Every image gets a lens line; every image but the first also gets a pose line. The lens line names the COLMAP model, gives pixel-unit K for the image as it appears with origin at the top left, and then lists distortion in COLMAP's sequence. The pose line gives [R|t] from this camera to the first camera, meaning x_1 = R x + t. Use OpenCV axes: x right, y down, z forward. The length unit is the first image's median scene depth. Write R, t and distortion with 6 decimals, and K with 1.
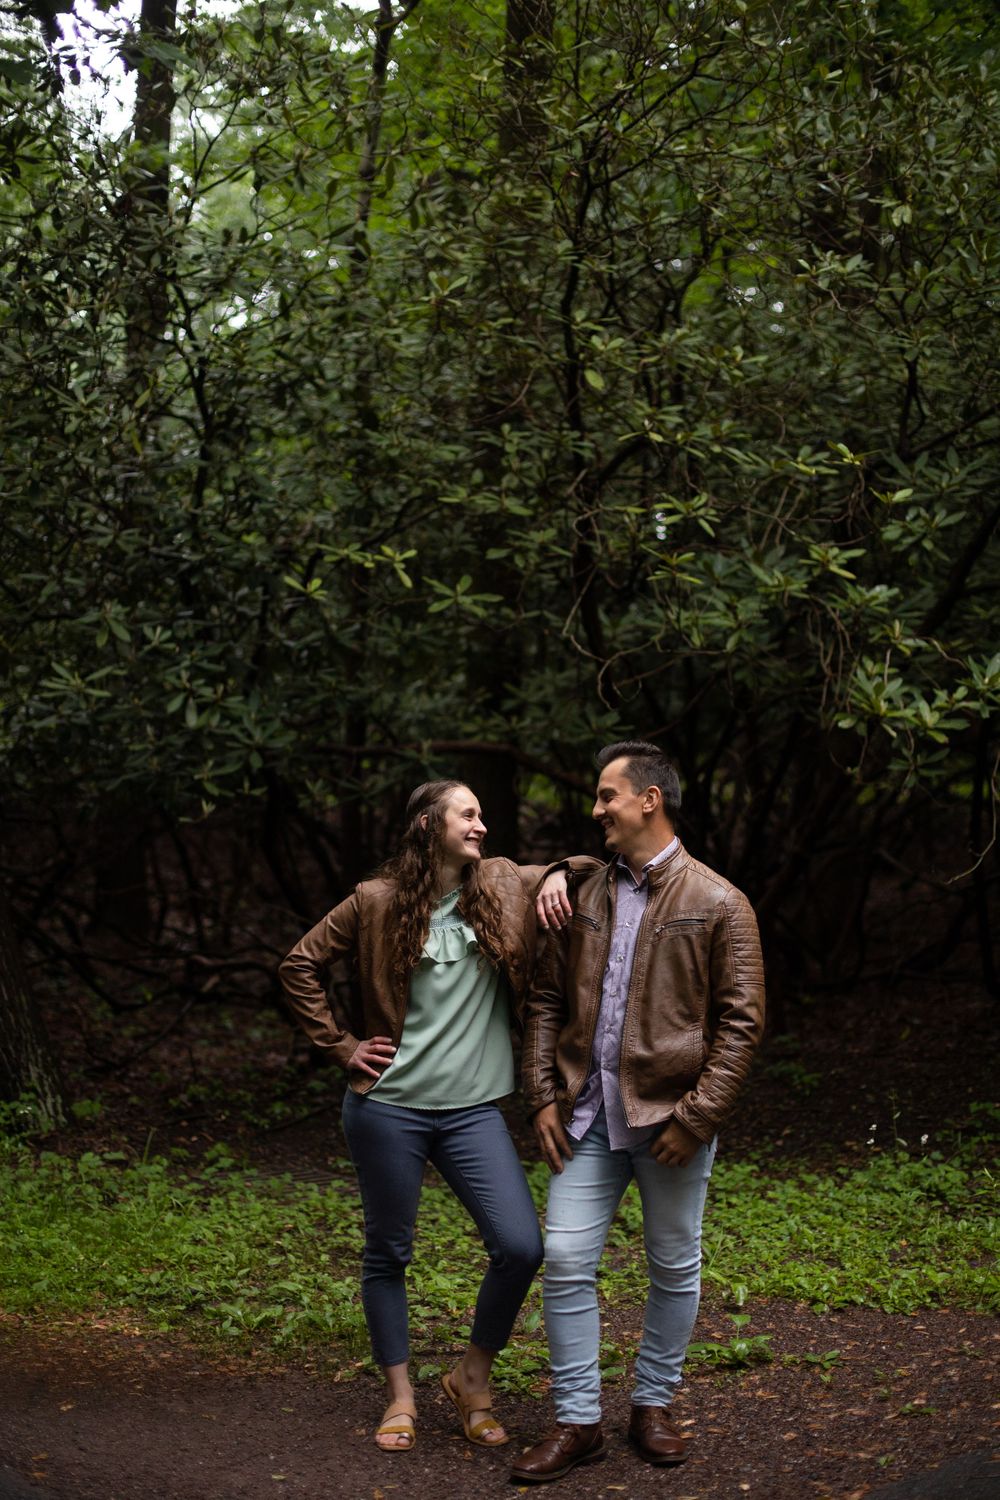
lens RADIAL K [[2201.5, 0, 527.4], [0, 2201.5, 751.2], [0, 0, 1]] dist [-0.137443, 0.401851]
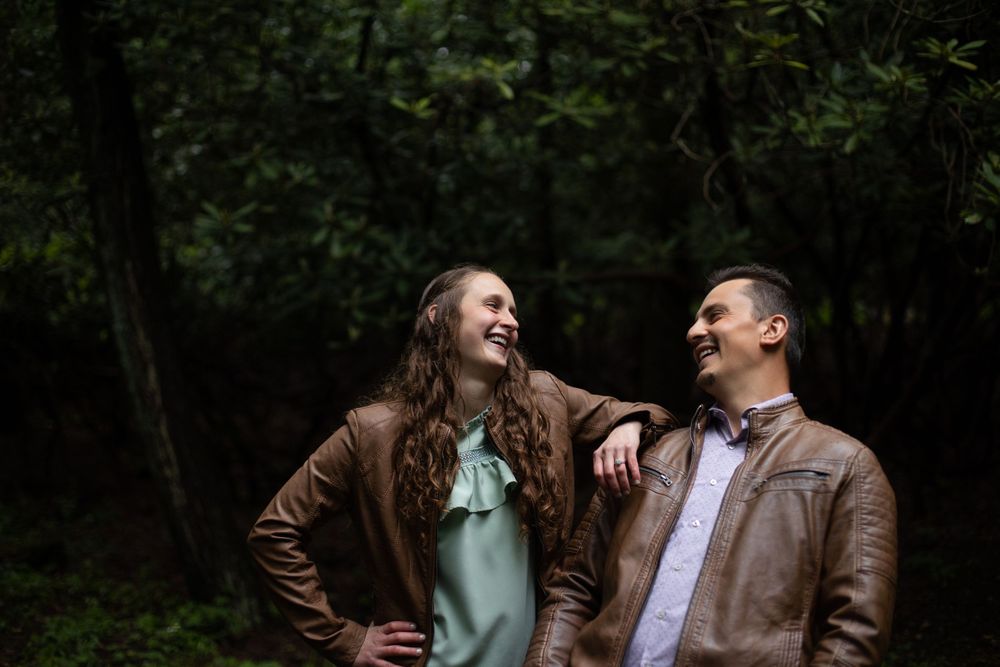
lens RADIAL K [[1467.6, 0, 526.6], [0, 1467.6, 330.3], [0, 0, 1]] dist [-0.137443, 0.401851]
pose [[0.989108, -0.040897, -0.141393, 0.038859], [0.044446, 0.998769, 0.022028, 0.013535], [0.140318, -0.028072, 0.989708, 0.335847]]
